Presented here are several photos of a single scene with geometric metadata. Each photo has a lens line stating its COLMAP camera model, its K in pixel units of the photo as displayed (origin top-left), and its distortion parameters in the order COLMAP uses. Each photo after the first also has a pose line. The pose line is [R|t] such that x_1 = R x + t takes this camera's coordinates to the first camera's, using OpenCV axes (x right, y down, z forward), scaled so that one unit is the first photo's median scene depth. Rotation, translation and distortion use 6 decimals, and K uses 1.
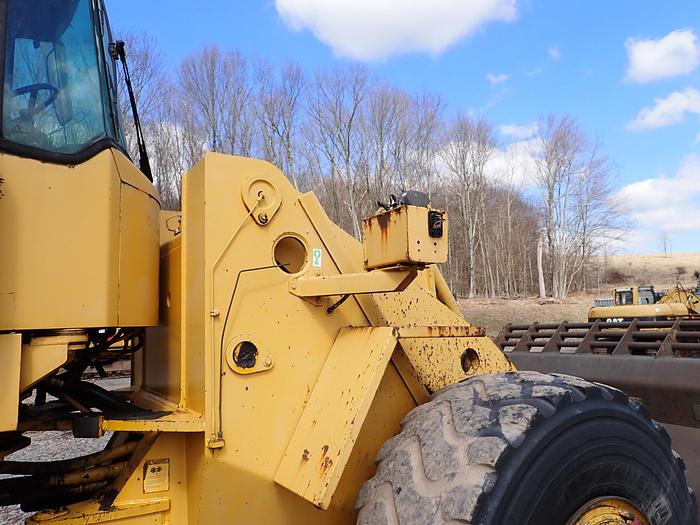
lens RADIAL K [[521.2, 0, 349.0], [0, 521.2, 262.5], [0, 0, 1]] dist [0.006683, 0.003811]
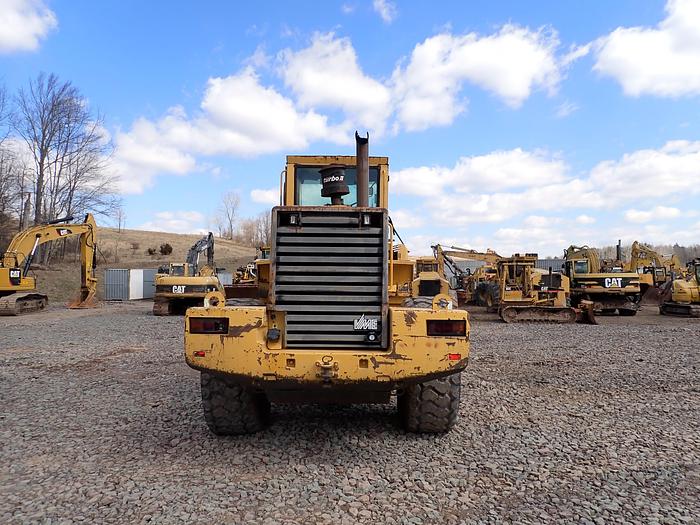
lens RADIAL K [[528.8, 0, 350.0], [0, 528.8, 262.5], [0, 0, 1]] dist [-0.005430, -0.007249]
pose [[0.537215, 0.071417, 0.840416, -4.632134], [-0.121522, 0.992566, -0.006667, 0.050636], [-0.834645, -0.098548, 0.541900, -1.076440]]
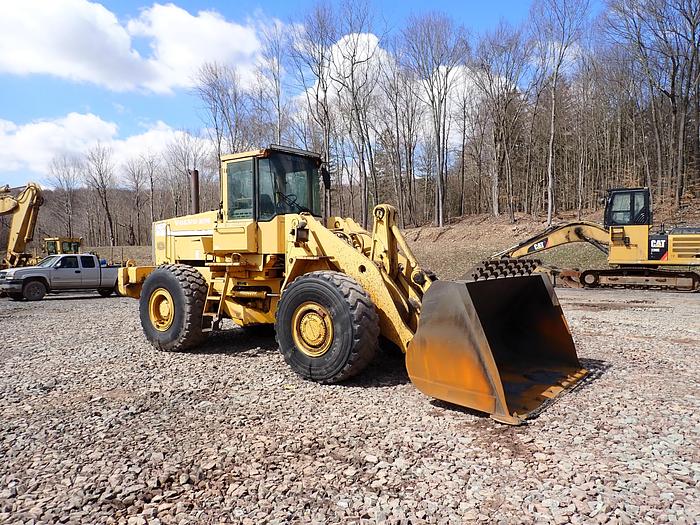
lens RADIAL K [[519.5, 0, 350.0], [0, 519.5, 262.5], [0, 0, 1]] dist [0.002046, -0.001020]
pose [[0.345708, 0.055762, -0.936684, 4.072402], [0.099682, 0.990402, 0.095750, -0.179567], [0.933032, -0.126472, 0.336831, -0.004171]]
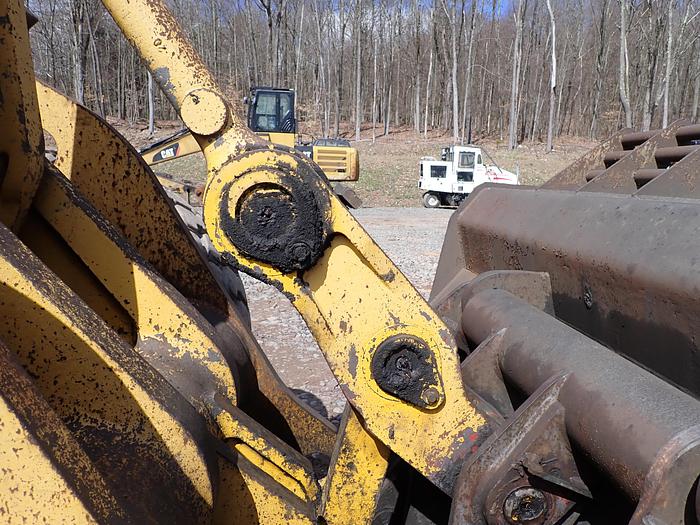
lens RADIAL K [[521.2, 0, 349.0], [0, 521.2, 262.5], [0, 0, 1]] dist [0.006683, 0.003811]
pose [[0.893540, 0.136291, -0.427798, 0.815756], [-0.007820, 0.957394, 0.288679, 0.268658], [0.448916, -0.254601, 0.856535, 1.402928]]
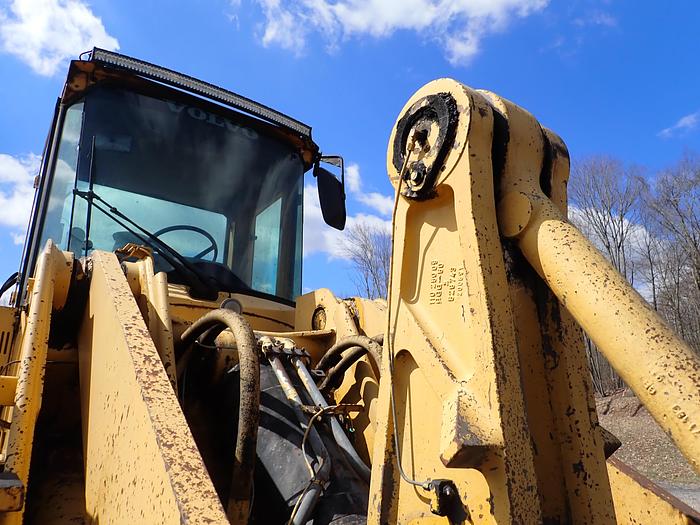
lens RADIAL K [[516.7, 0, 352.4], [0, 516.7, 264.0], [0, 0, 1]] dist [0.007385, 0.005415]
pose [[0.044500, -0.252336, -0.966616, 0.714523], [0.090287, 0.964631, -0.247661, 0.105139], [0.994921, -0.076252, 0.065708, 1.555011]]
